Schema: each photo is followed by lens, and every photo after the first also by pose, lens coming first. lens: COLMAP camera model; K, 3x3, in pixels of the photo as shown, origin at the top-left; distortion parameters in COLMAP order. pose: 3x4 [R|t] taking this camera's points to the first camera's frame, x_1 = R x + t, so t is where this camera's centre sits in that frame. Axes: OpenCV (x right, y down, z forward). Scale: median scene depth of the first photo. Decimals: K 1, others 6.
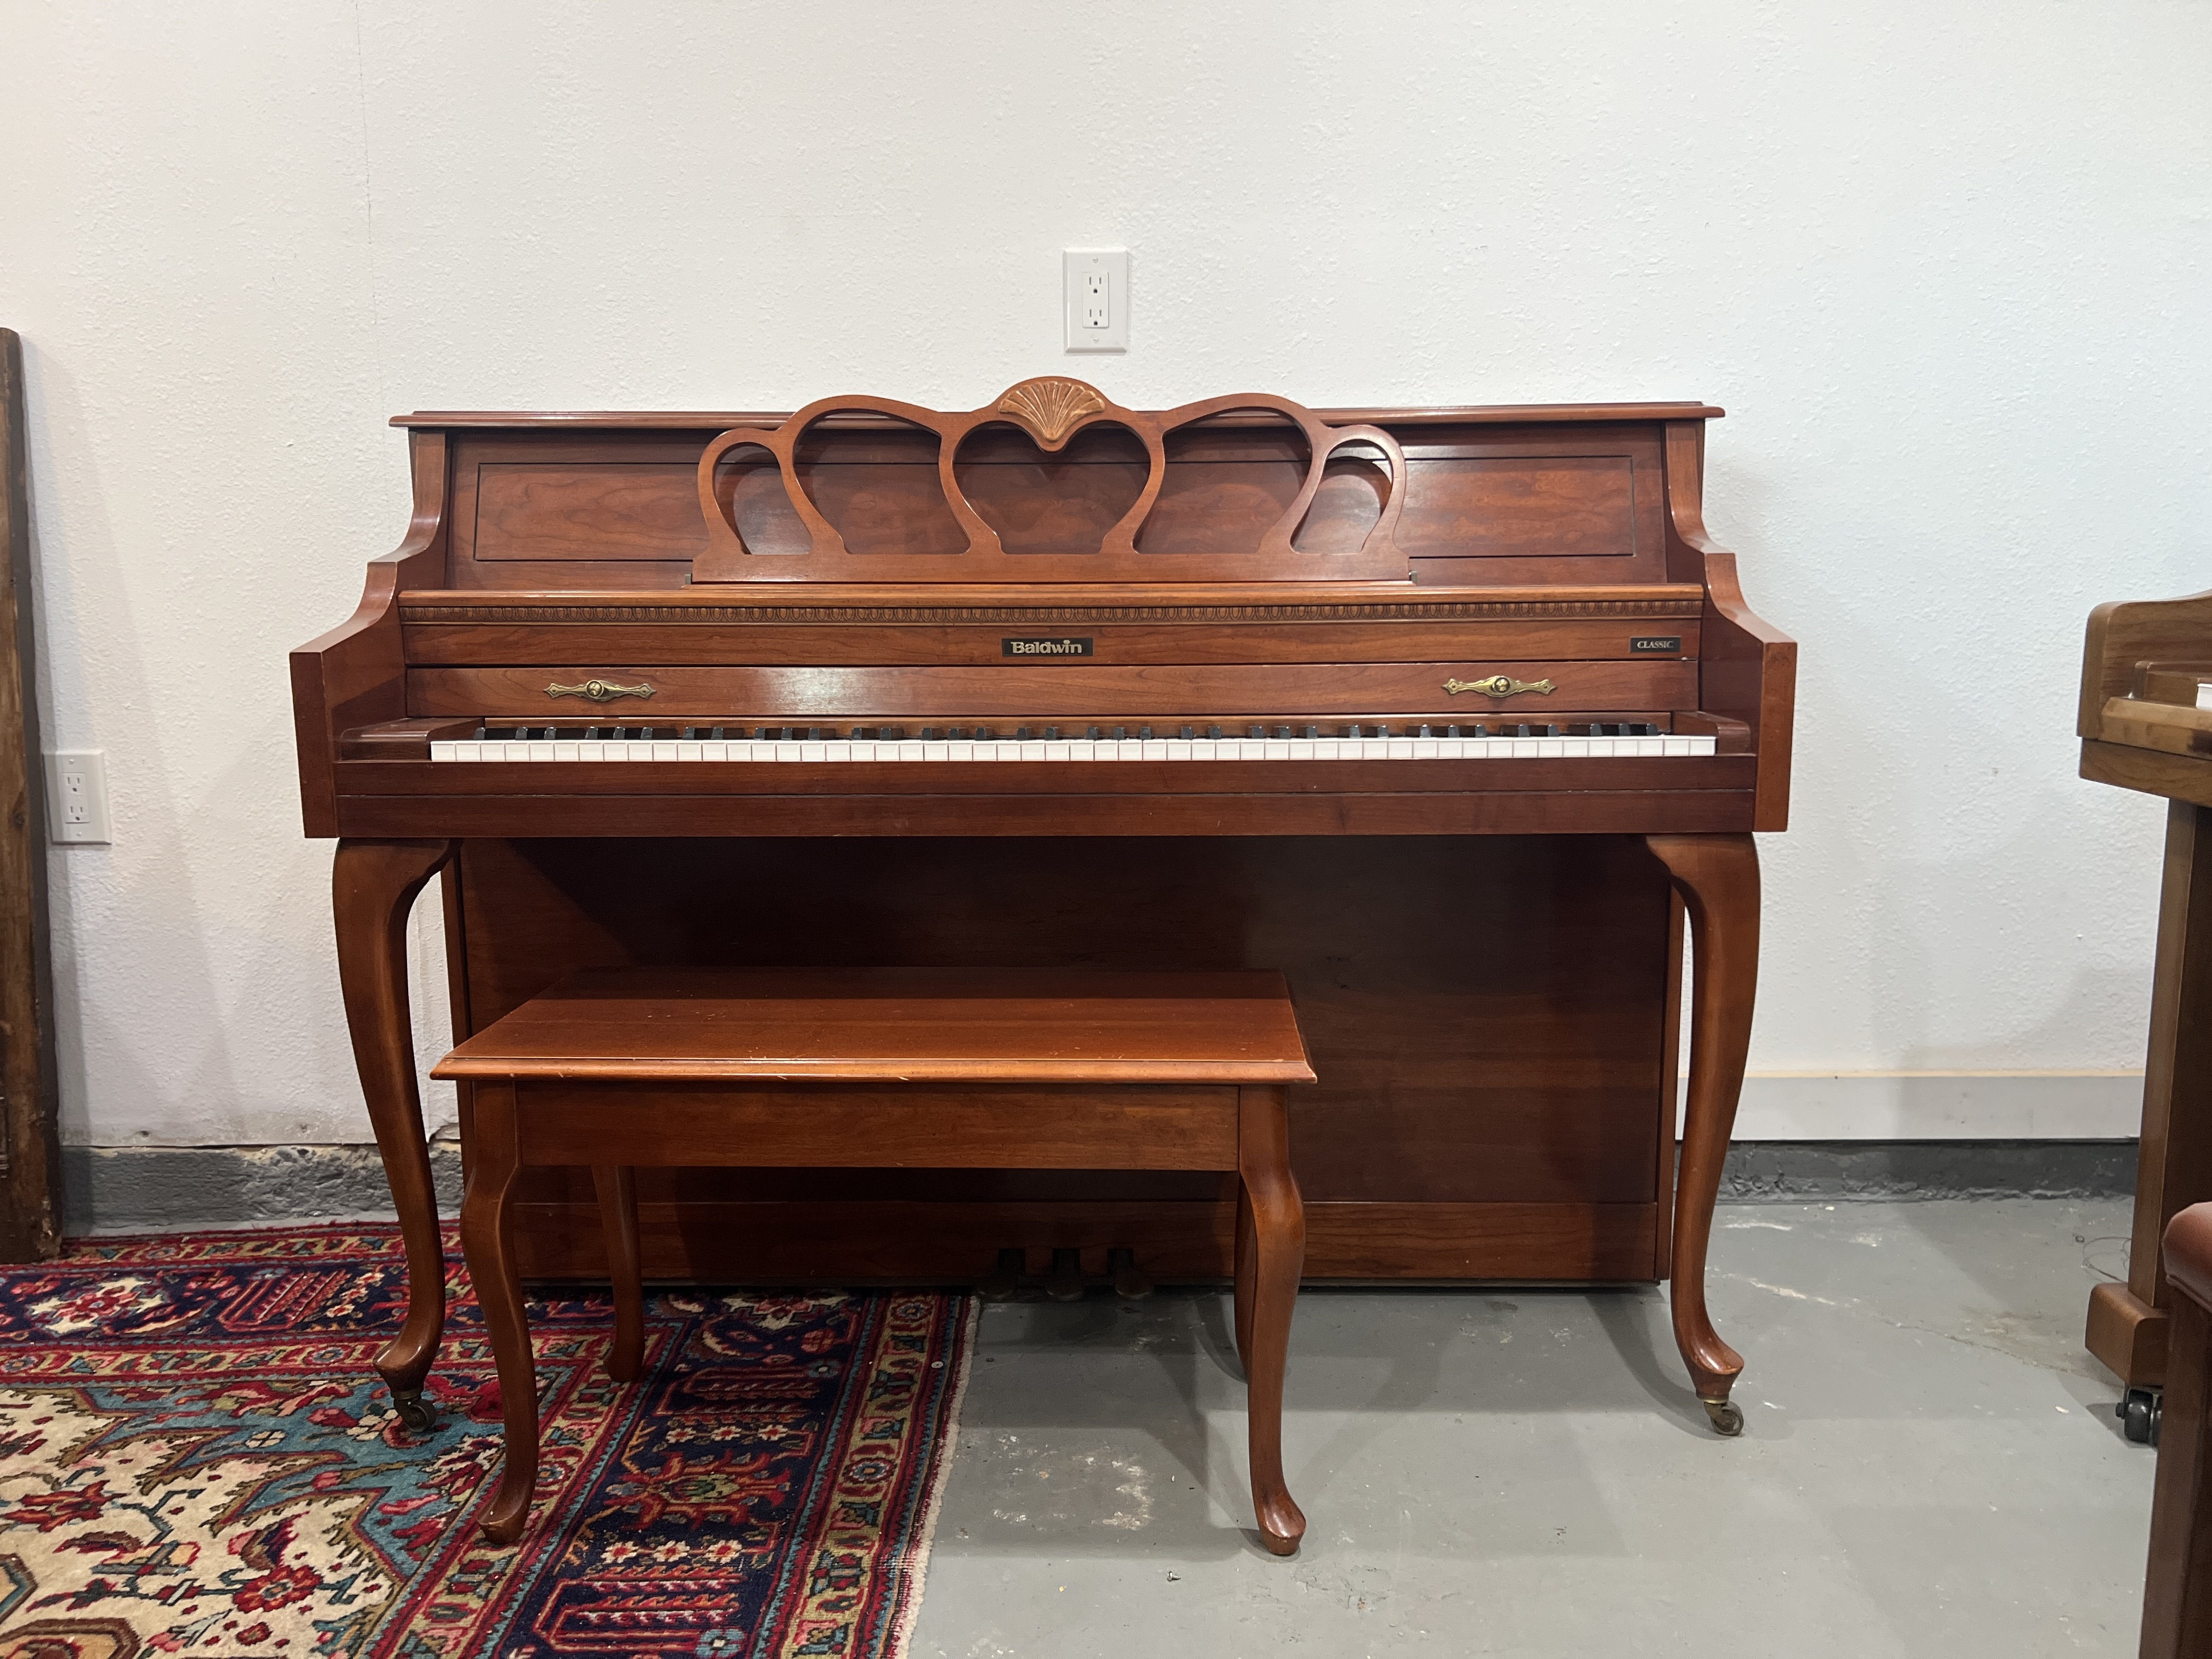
lens RADIAL K [[1667.5, 0, 1141.4], [0, 1667.5, 831.4], [0, 0, 1]] dist [0.036818, -0.045734]
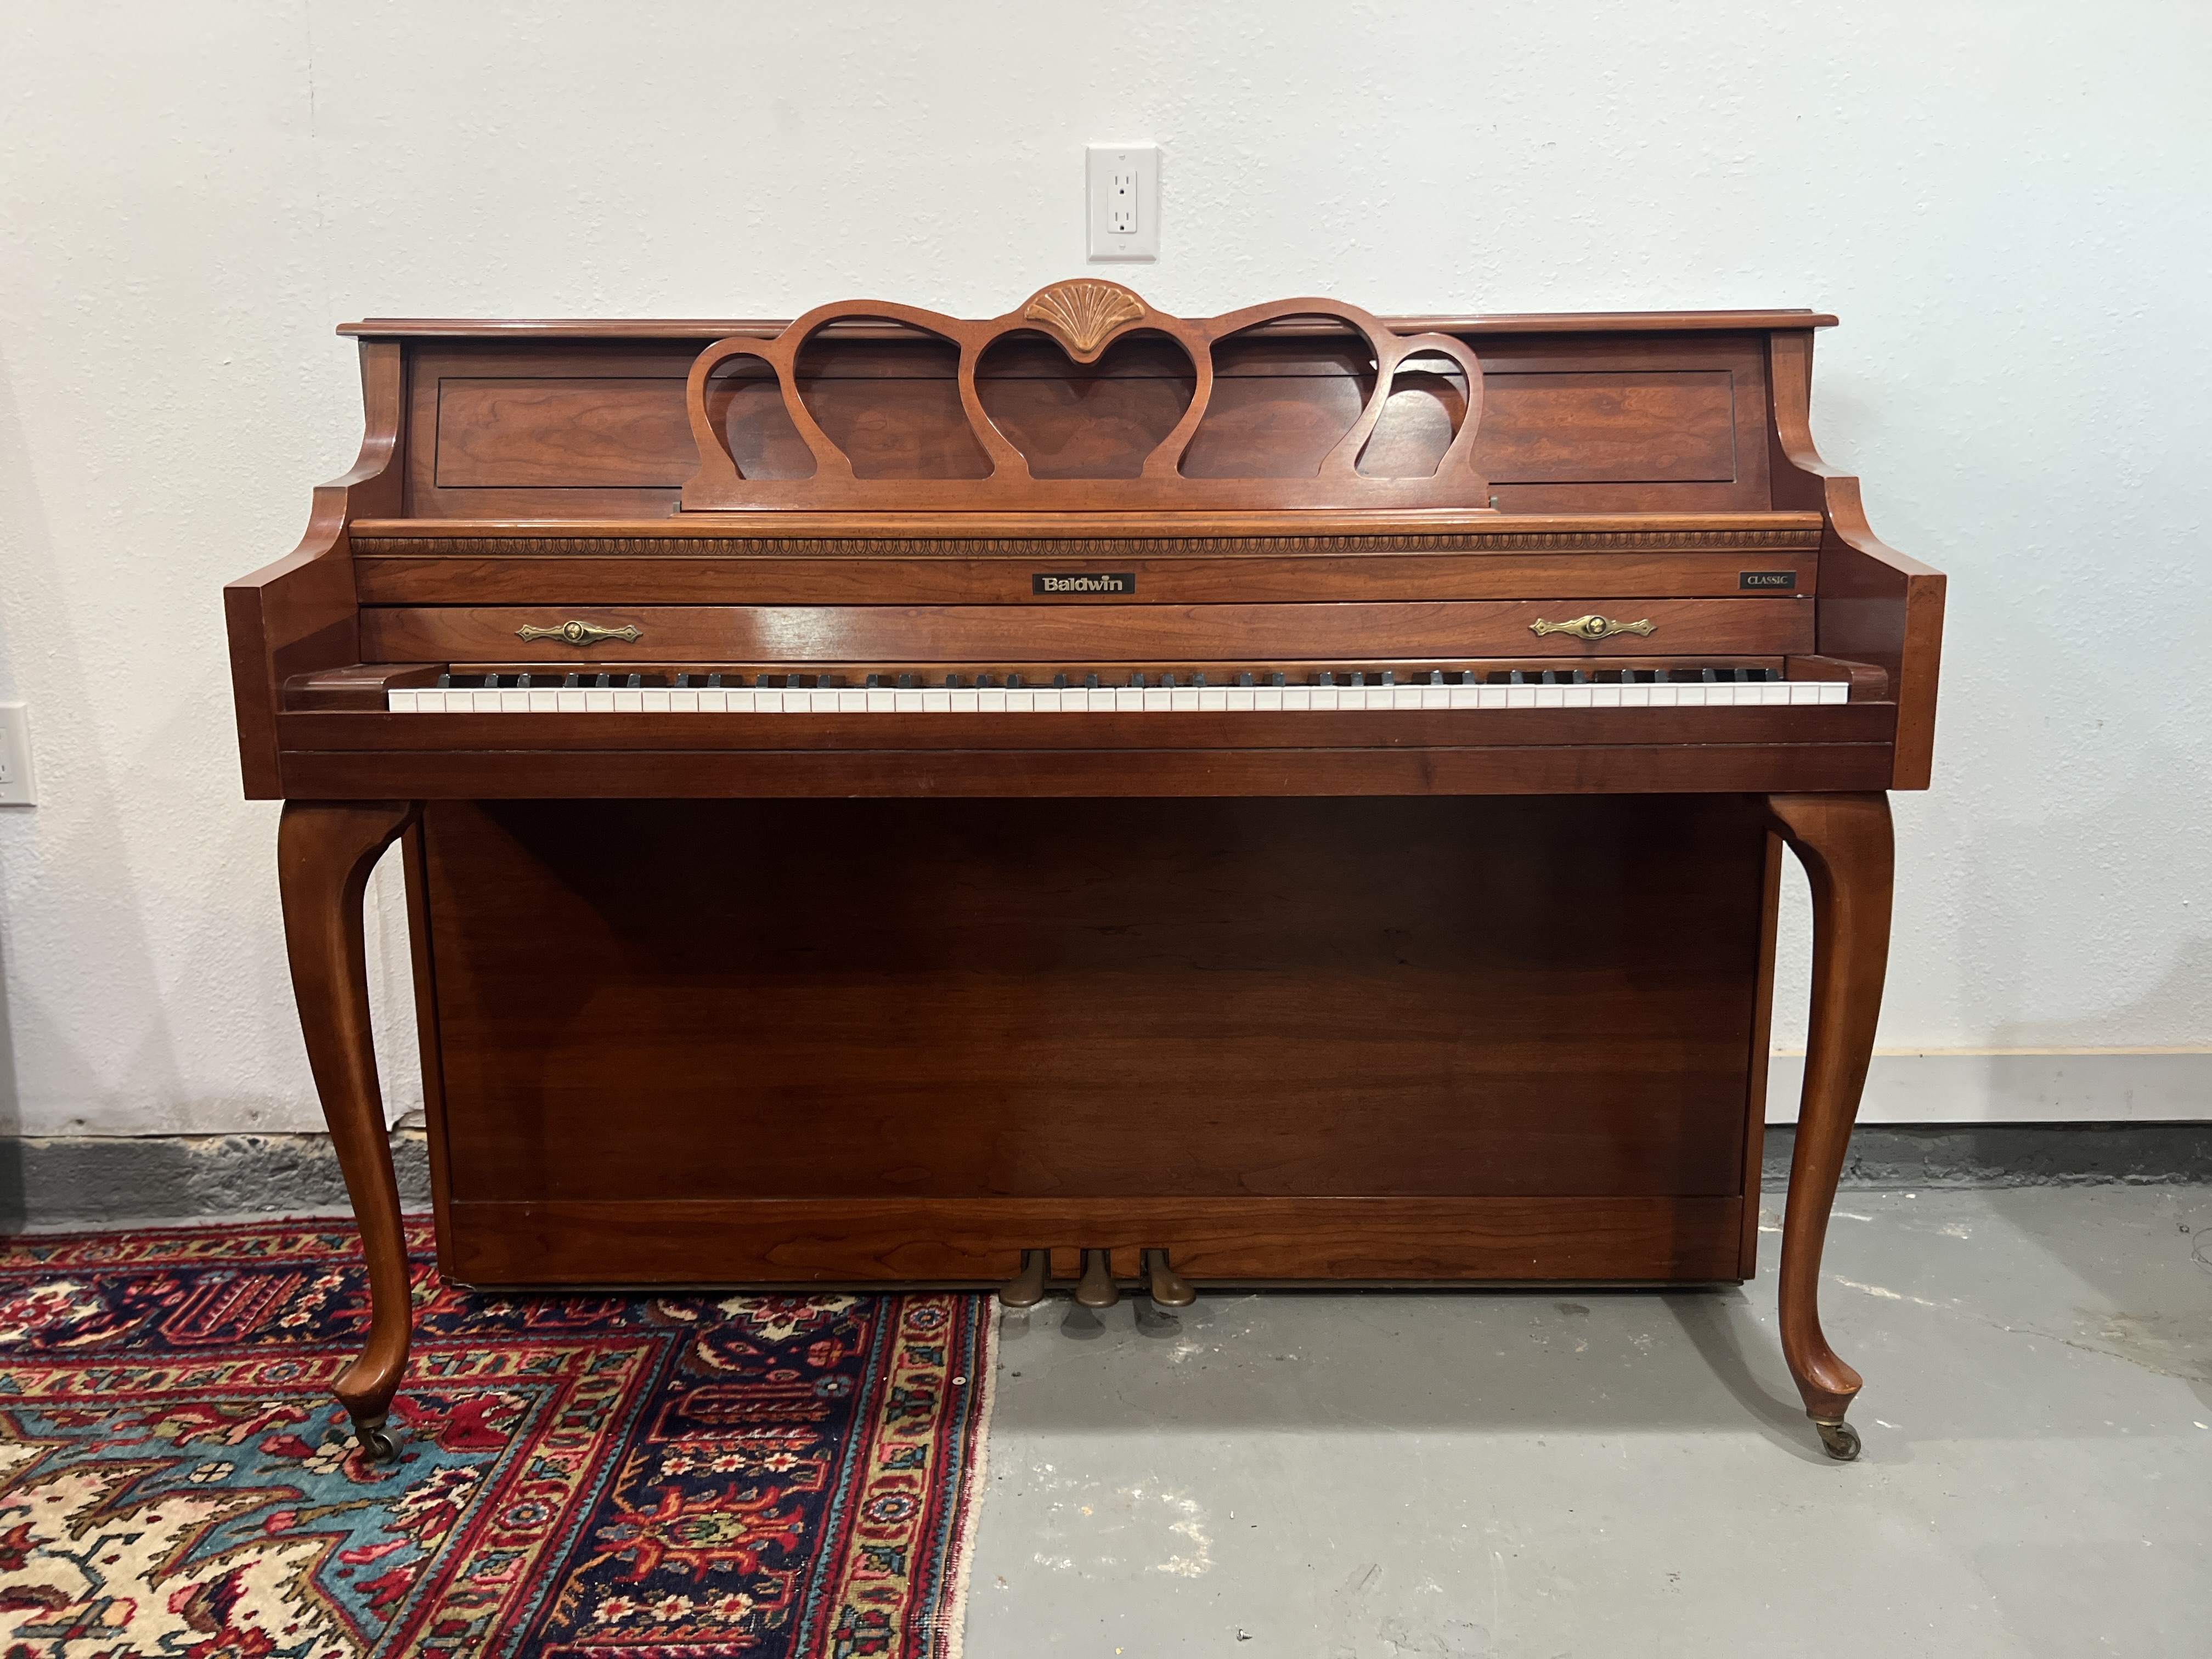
lens RADIAL K [[1667.5, 0, 1123.1], [0, 1667.5, 827.2], [0, 0, 1]] dist [0.036818, -0.045734]
pose [[0.999937, -0.001970, 0.011012, -0.045320], [0.001719, 0.999741, 0.022711, -0.000959], [-0.011054, -0.022691, 0.999681, 0.108024]]
